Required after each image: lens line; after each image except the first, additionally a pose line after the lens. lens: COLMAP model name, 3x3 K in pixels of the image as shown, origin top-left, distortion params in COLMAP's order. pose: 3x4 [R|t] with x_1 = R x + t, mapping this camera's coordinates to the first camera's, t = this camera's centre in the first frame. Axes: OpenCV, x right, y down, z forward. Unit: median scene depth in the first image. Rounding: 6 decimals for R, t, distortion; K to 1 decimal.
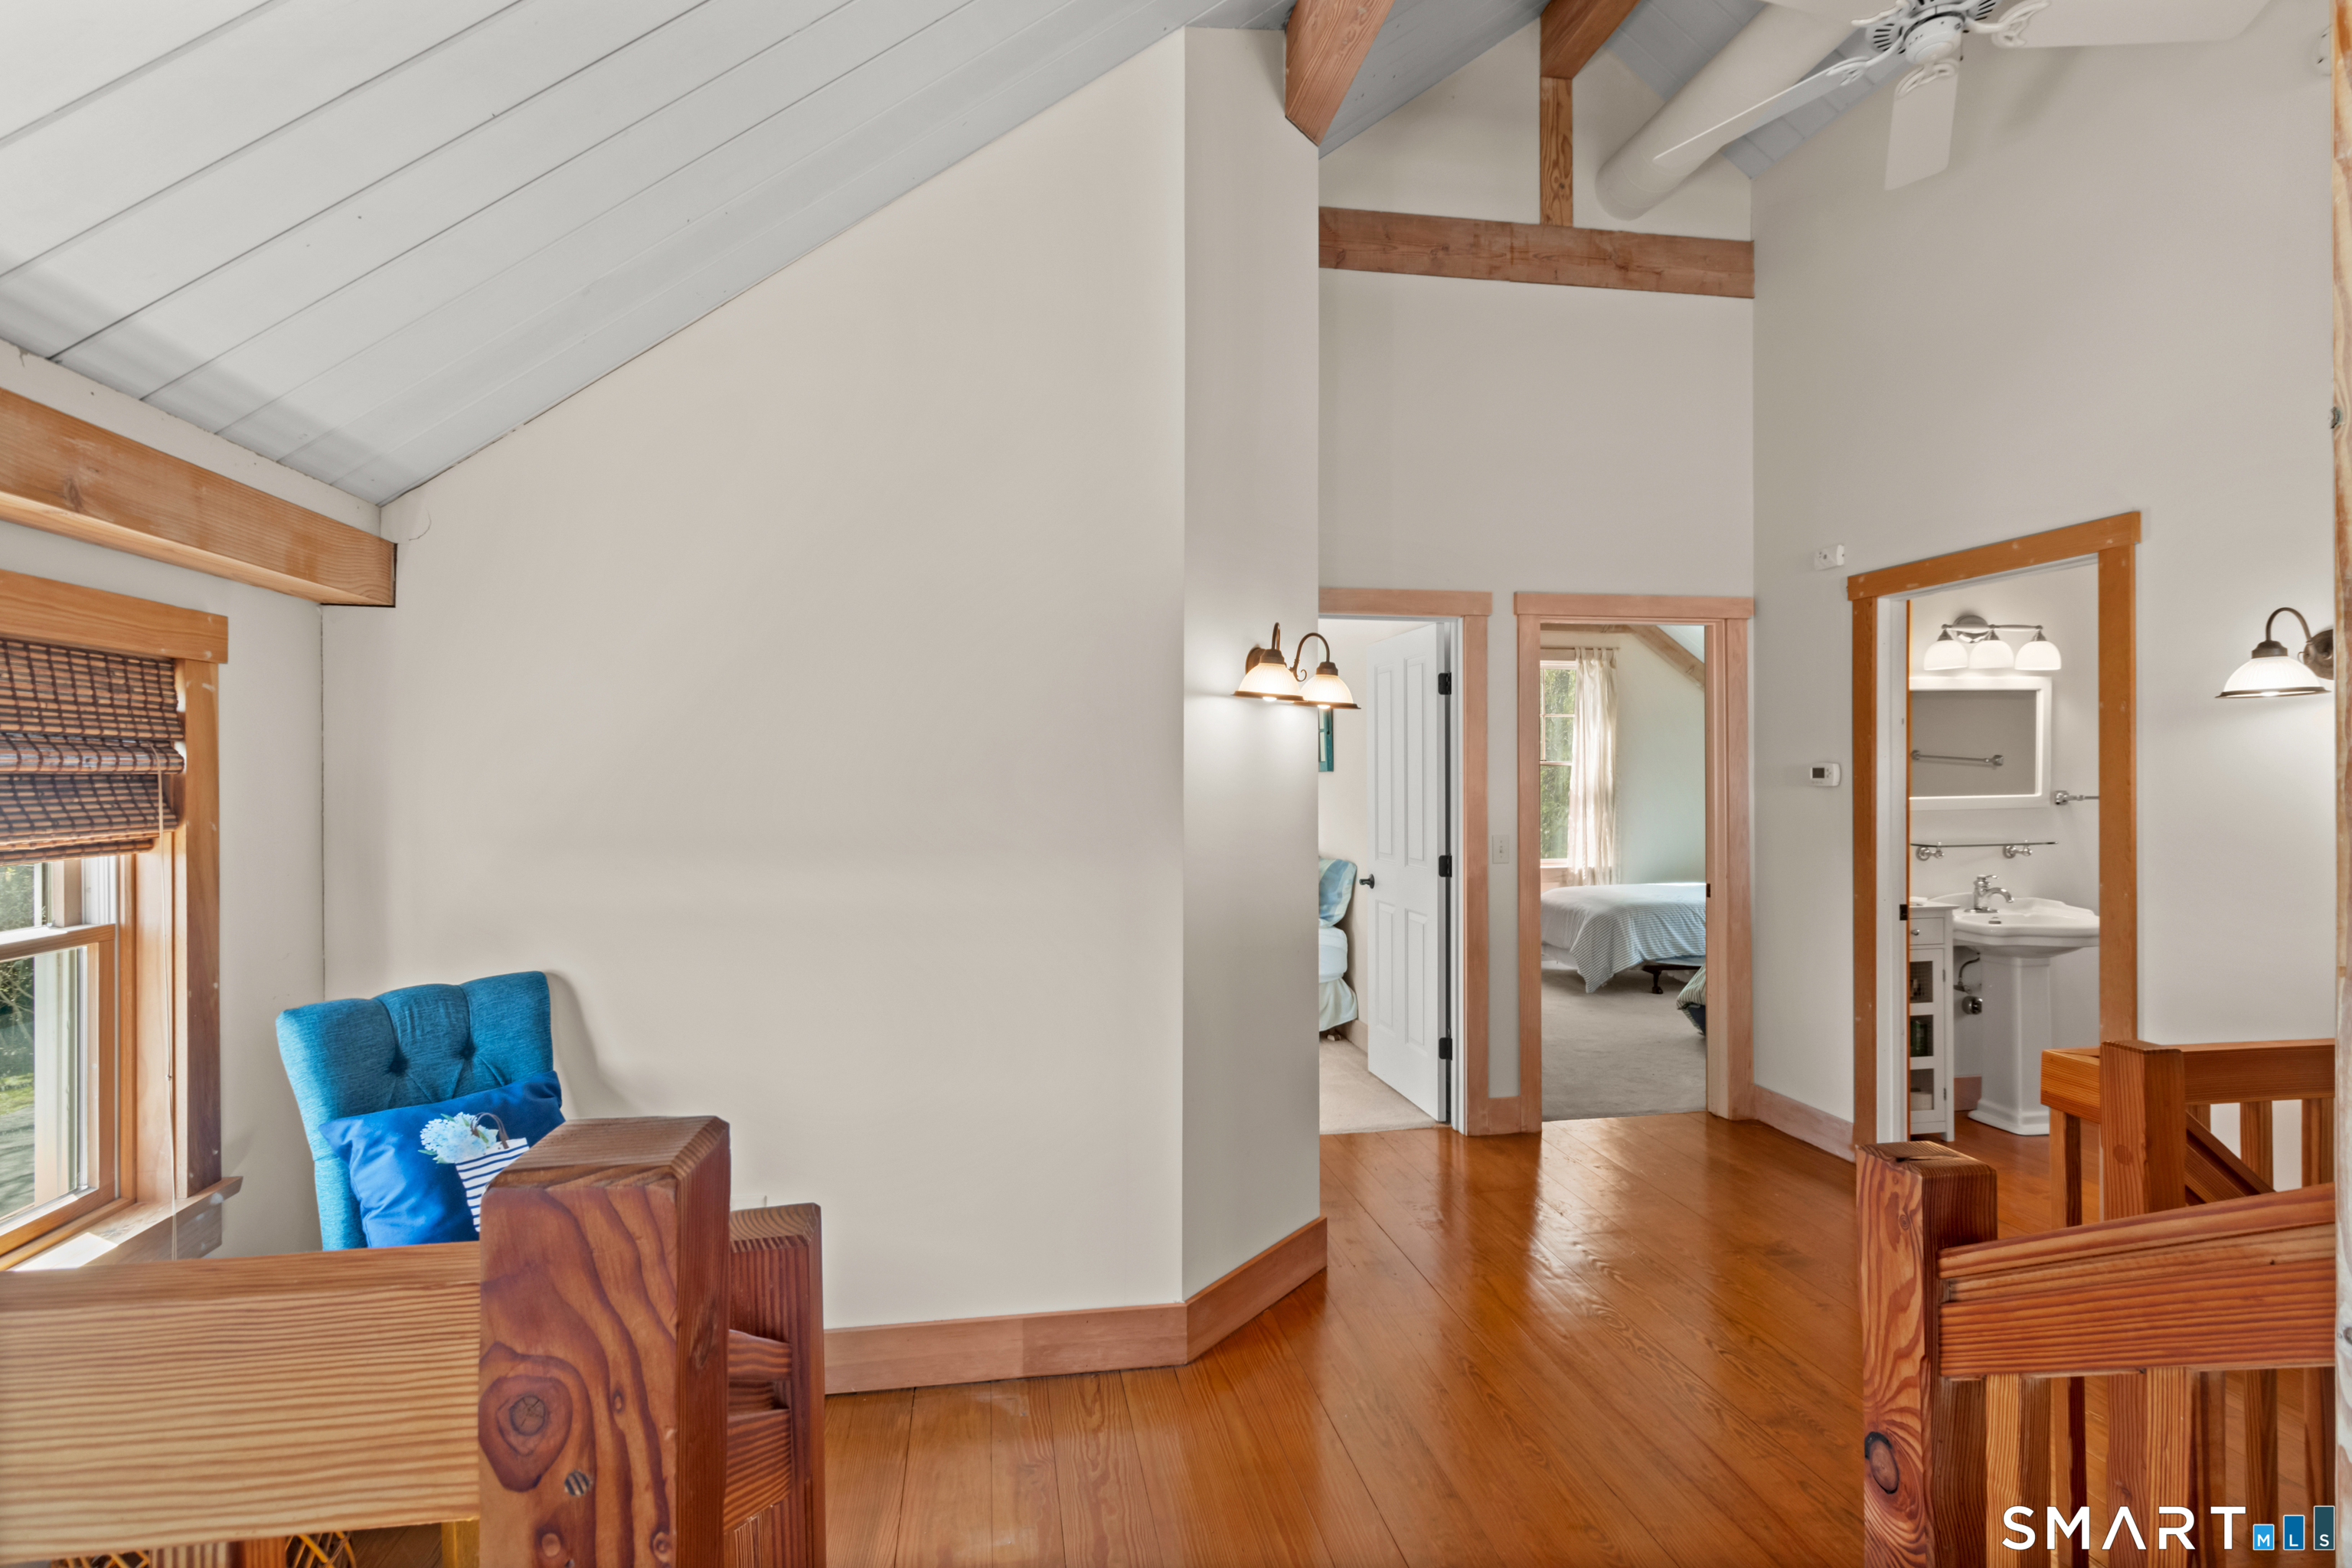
lens RADIAL K [[1137.3, 0, 1175.3], [0, 1137.3, 778.9], [0, 0, 1]] dist [-0.003512, -0.000591]
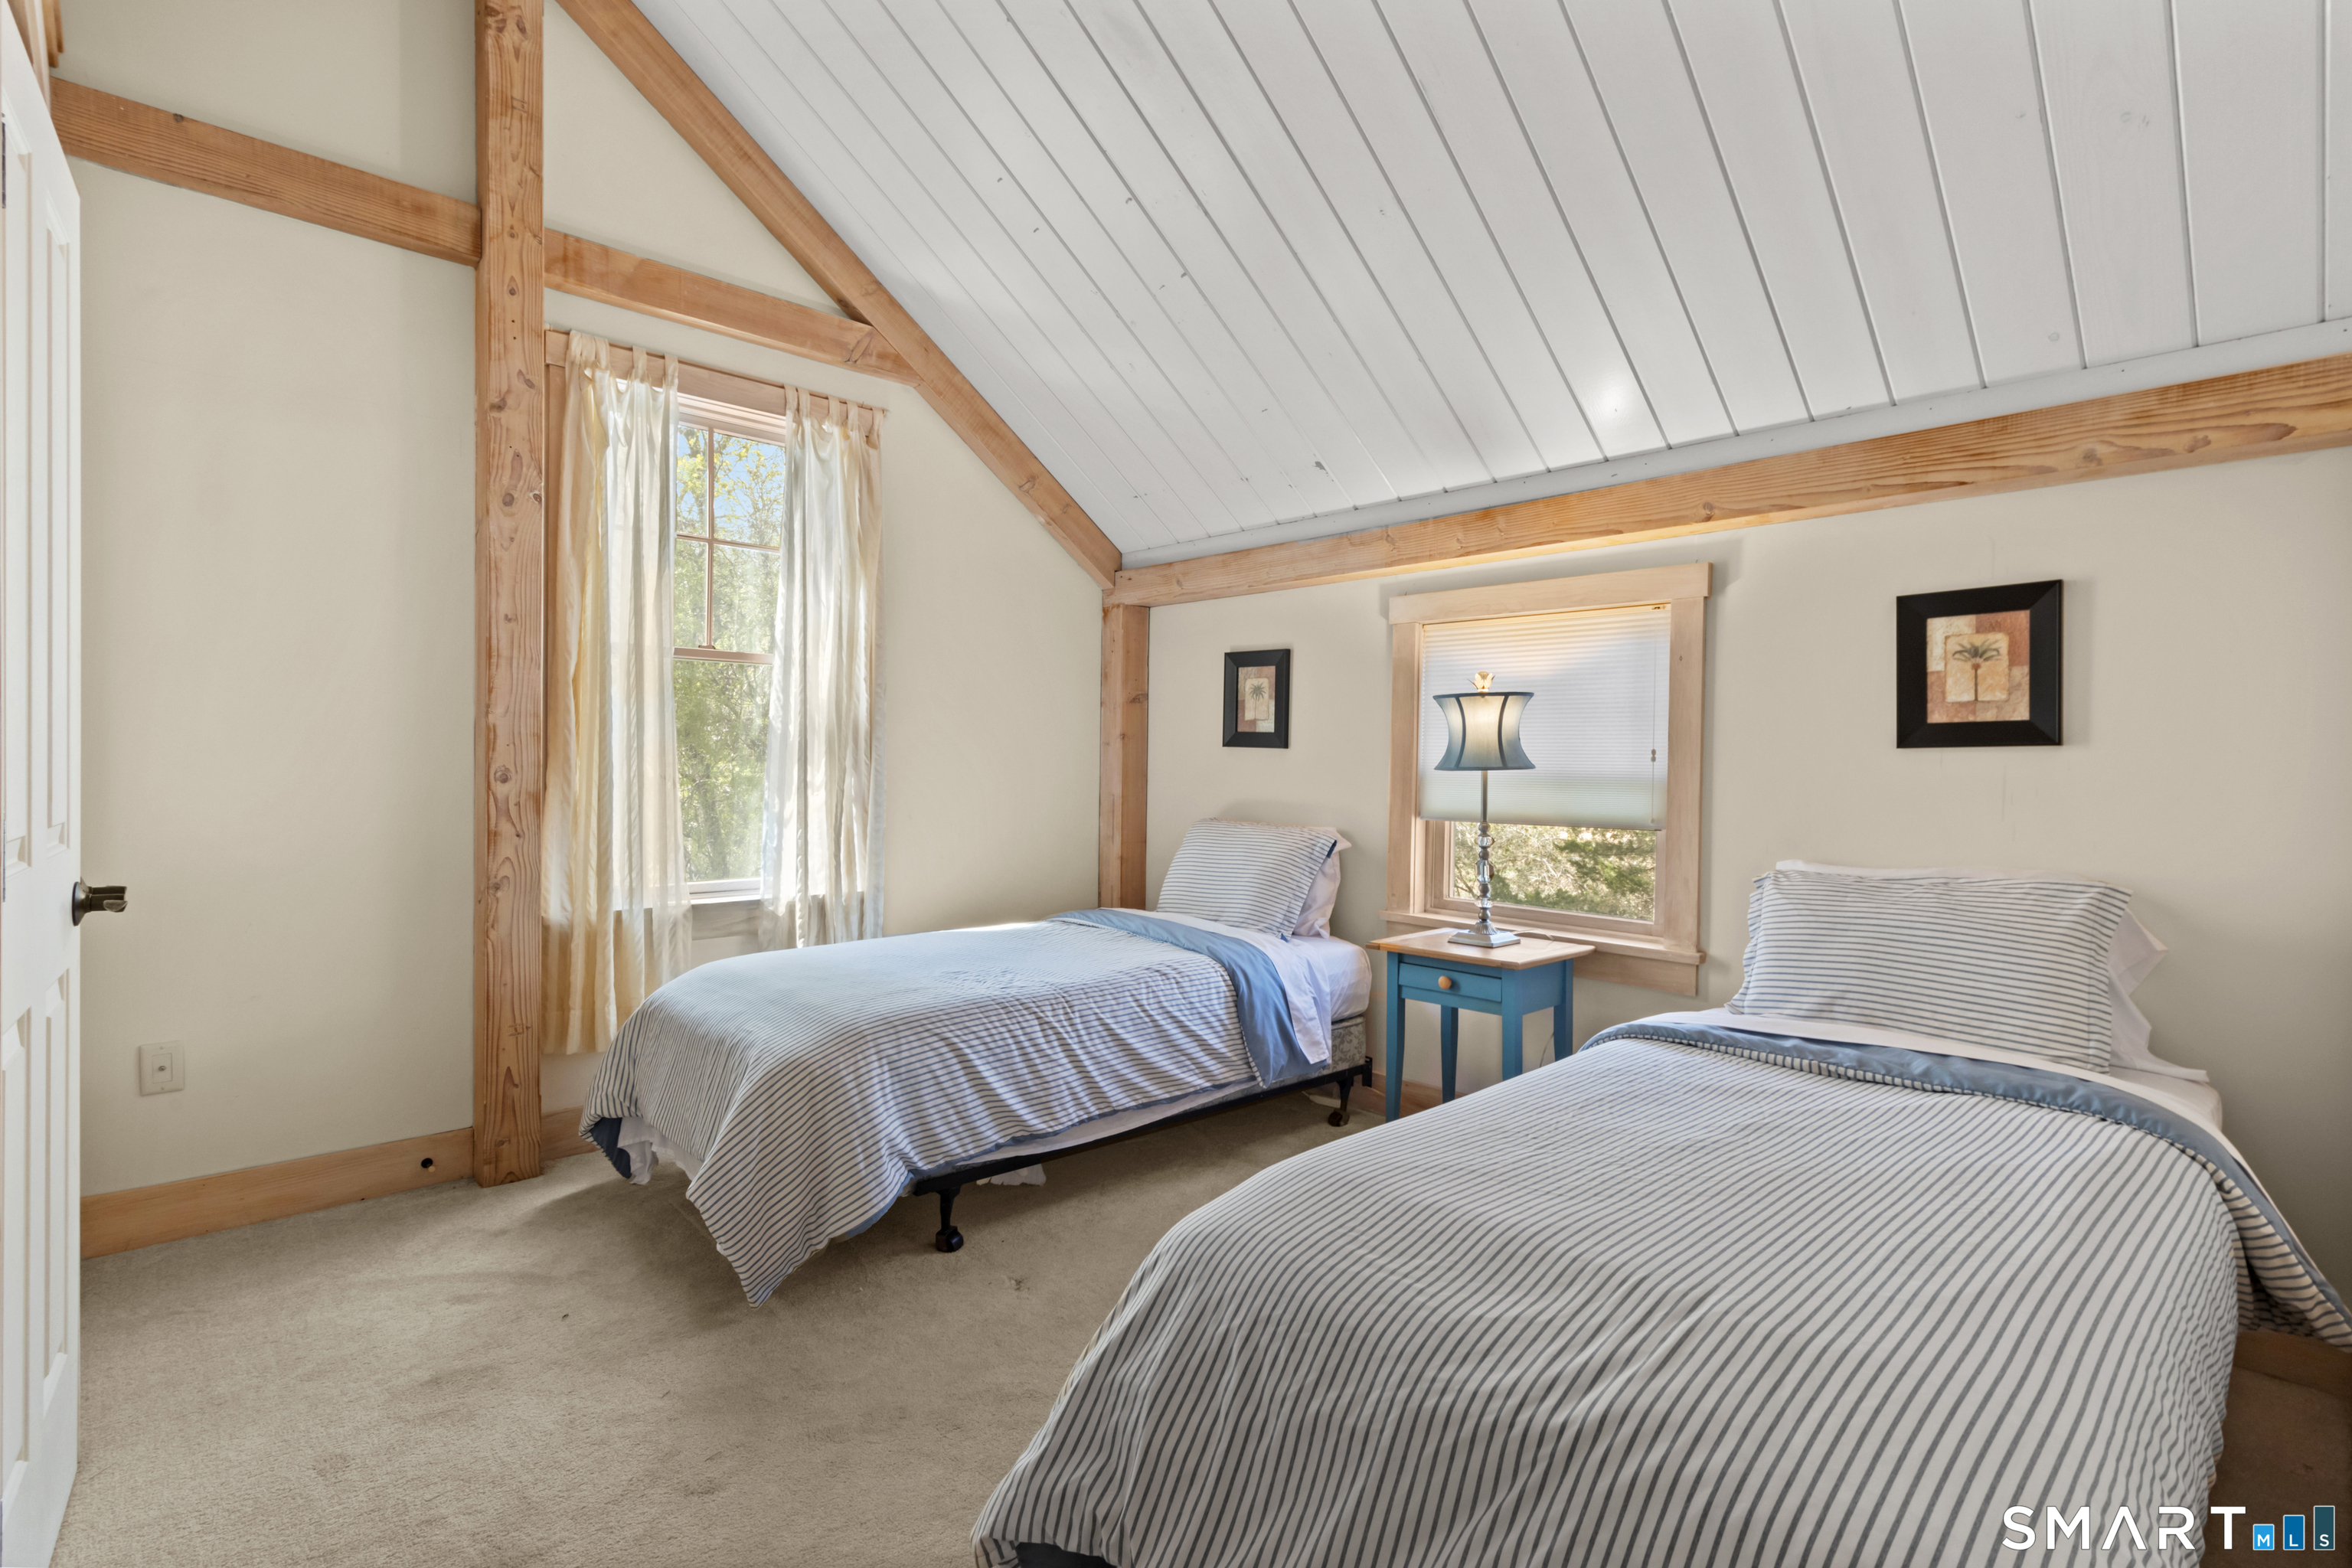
lens RADIAL K [[1137.3, 0, 1175.3], [0, 1137.3, 778.9], [0, 0, 1]] dist [-0.003512, -0.000591]
pose [[0.838704, 0.008167, 0.544526, 0.261668], [-0.013168, 0.999899, 0.005285, 0.030479], [-0.544428, -0.011603, 0.838728, 0.602086]]
